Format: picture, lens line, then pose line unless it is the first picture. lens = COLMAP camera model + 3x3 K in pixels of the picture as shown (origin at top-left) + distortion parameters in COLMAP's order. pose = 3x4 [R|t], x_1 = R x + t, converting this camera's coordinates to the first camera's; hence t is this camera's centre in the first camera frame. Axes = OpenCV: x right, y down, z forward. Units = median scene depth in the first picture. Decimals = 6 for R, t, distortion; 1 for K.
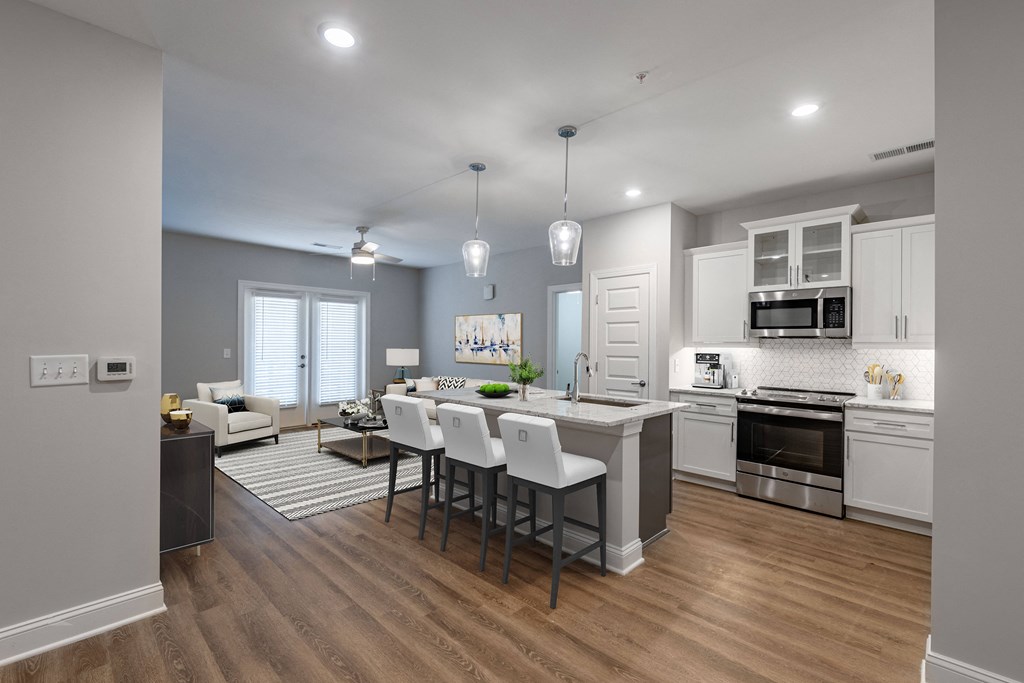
lens RADIAL K [[450.3, 0, 509.8], [0, 450.3, 342.2], [0, 0, 1]] dist [0.005884, 0.000607]
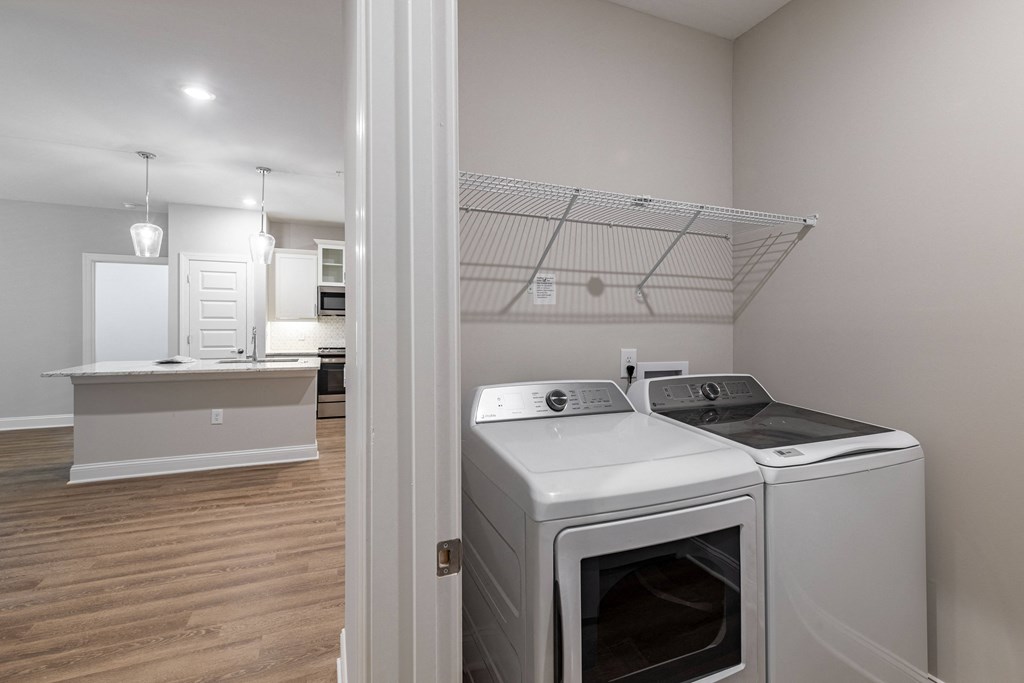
lens RADIAL K [[450.3, 0, 508.1], [0, 450.3, 337.1], [0, 0, 1]] dist [0.005884, 0.000607]
pose [[0.390521, -0.033735, 0.919976, -0.626839], [-0.009537, 0.999126, 0.040686, -0.004826], [-0.920545, -0.024663, 0.389858, -0.181482]]
